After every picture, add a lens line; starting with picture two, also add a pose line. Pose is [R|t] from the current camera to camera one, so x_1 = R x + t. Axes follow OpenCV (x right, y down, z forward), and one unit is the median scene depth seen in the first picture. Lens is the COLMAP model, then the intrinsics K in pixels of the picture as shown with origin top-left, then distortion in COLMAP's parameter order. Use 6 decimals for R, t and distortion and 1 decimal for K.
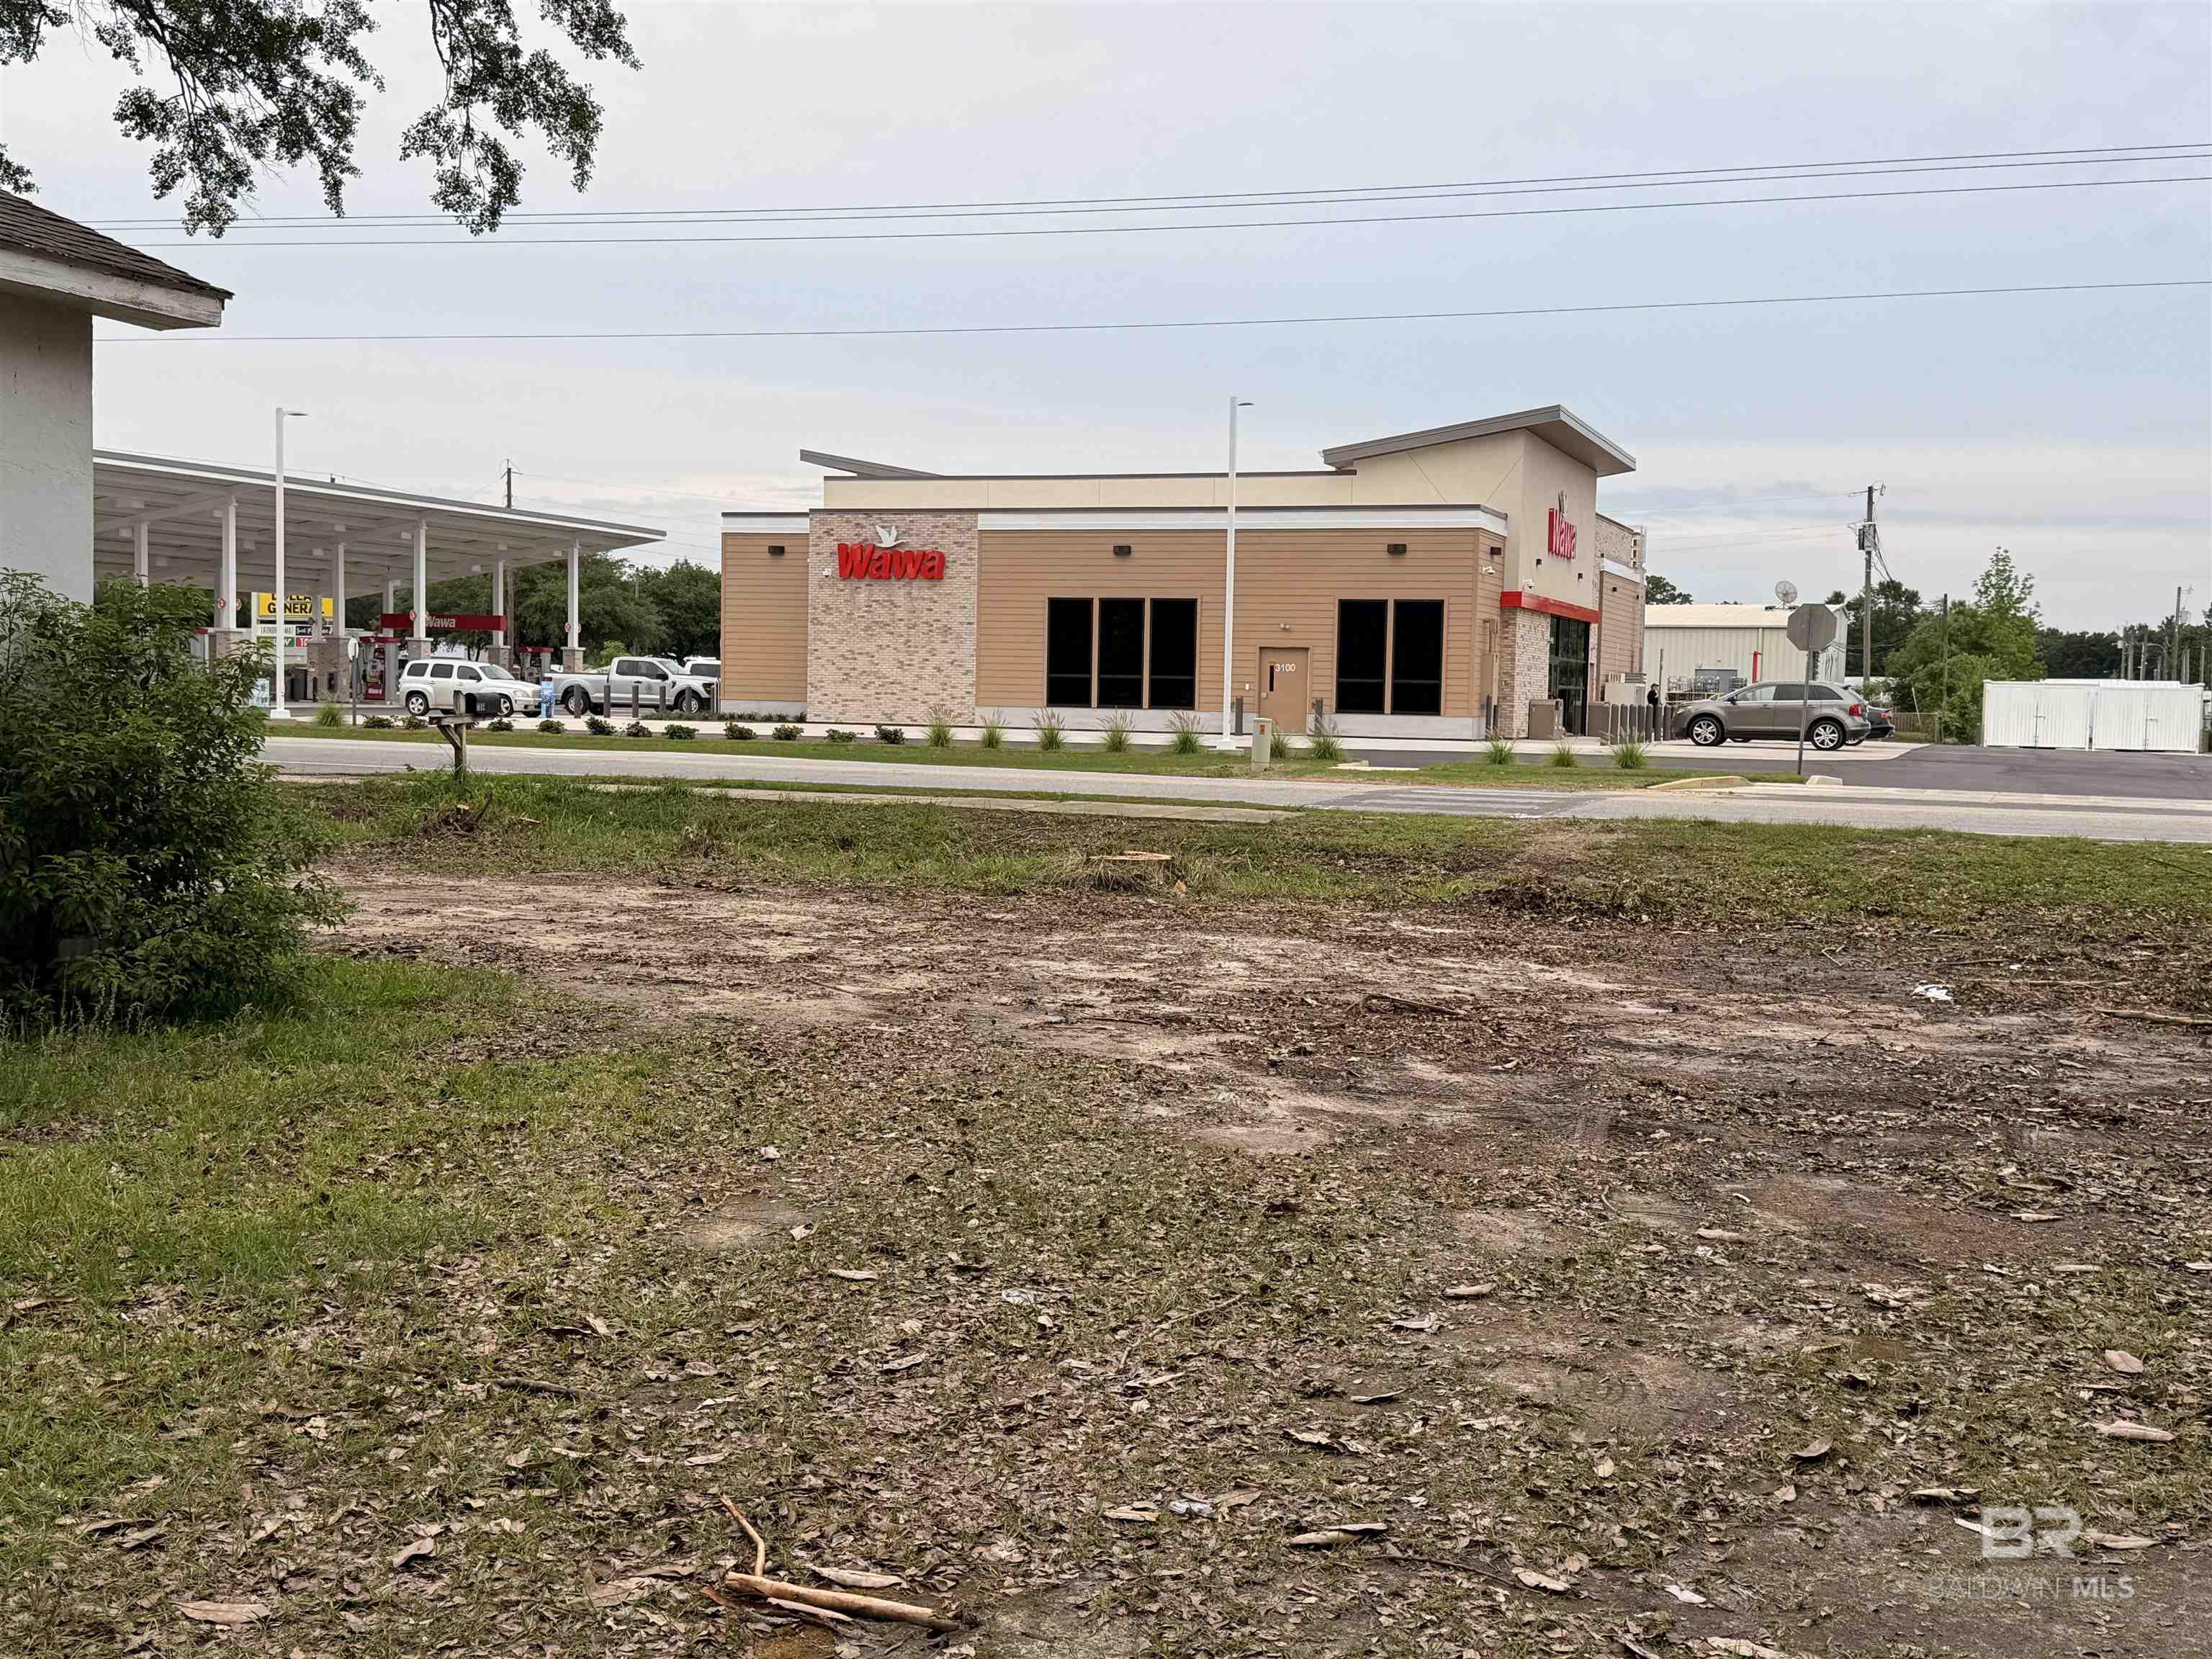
lens RADIAL K [[2460.5, 0, 1106.0], [0, 2460.5, 829.5], [0, 0, 1]] dist [0.160756, -0.321417]
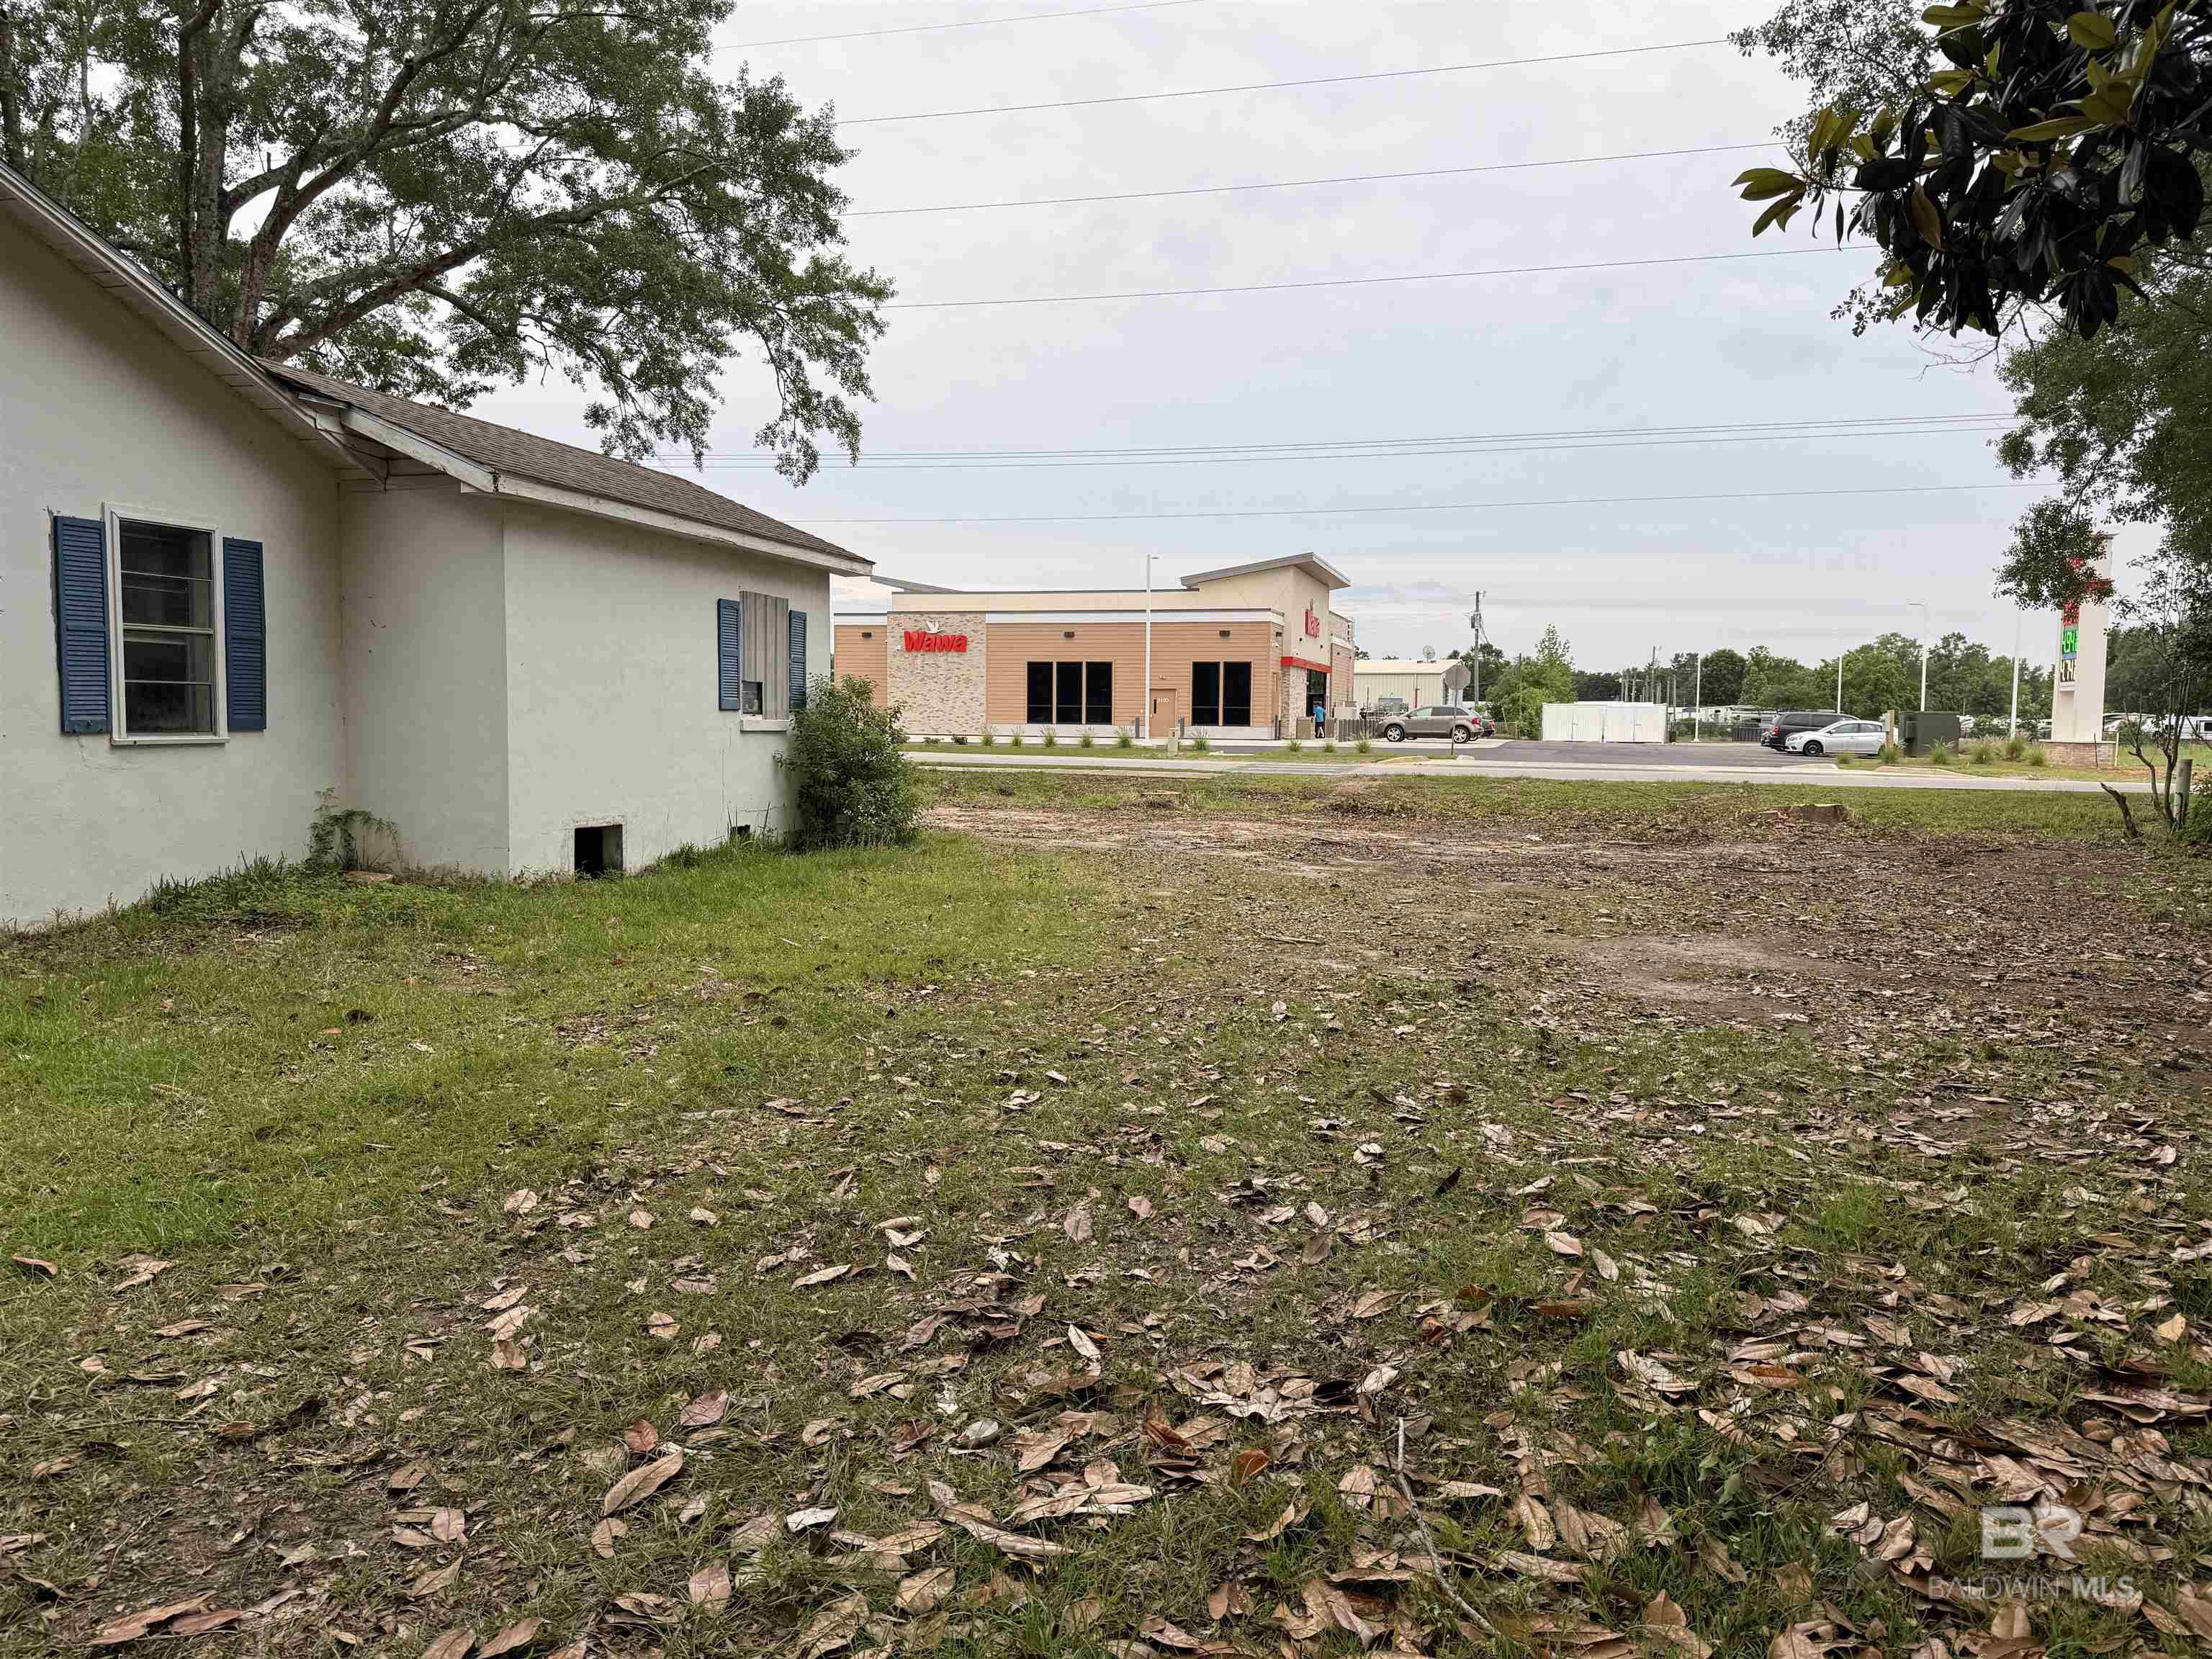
lens RADIAL K [[1556.4, 0, 1101.5], [0, 1556.4, 823.8], [0, 0, 1]] dist [0.088381, -0.000436]
pose [[0.997807, -0.014623, 0.064553, -0.044697], [0.013675, 0.999792, 0.015100, 0.005841], [-0.064761, -0.014184, 0.997800, -0.118095]]
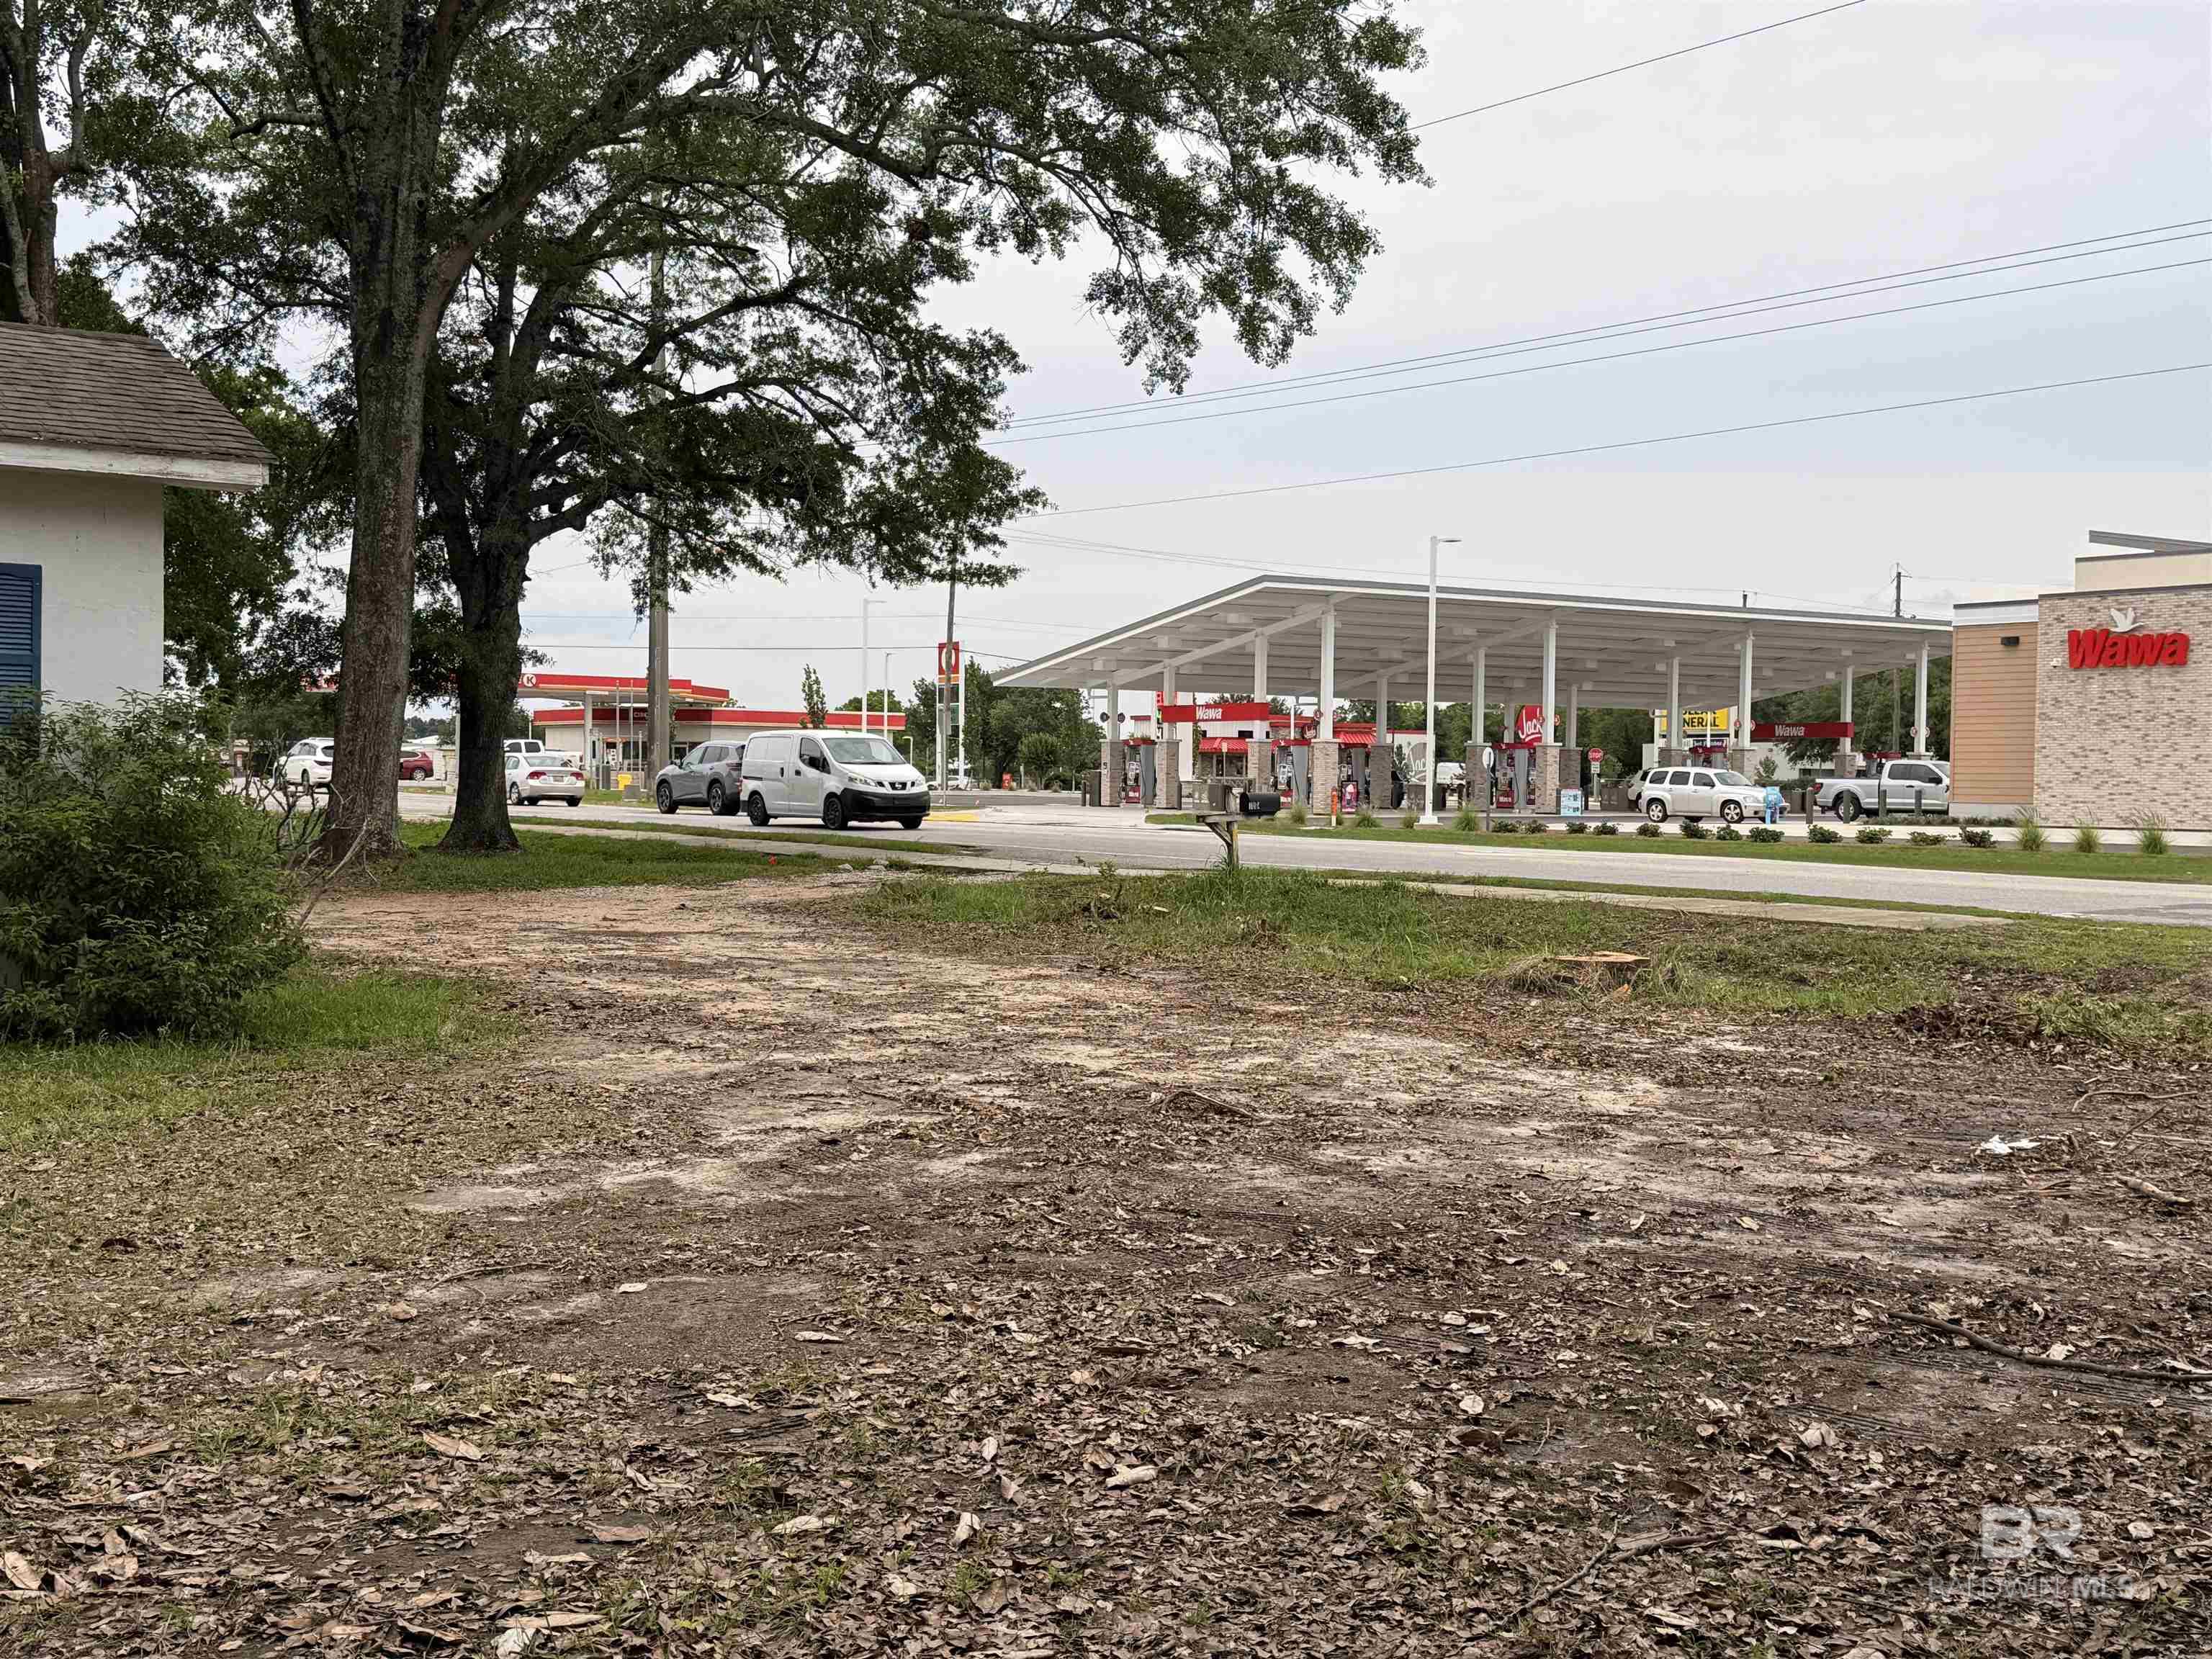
lens RADIAL K [[2460.5, 0, 1106.0], [0, 2460.5, 829.5], [0, 0, 1]] dist [0.160756, -0.321417]
pose [[0.819365, -0.002407, -0.573268, 0.136365], [-0.023587, 0.999003, -0.037906, 0.001056], [0.572787, 0.044581, 0.818491, 0.045343]]
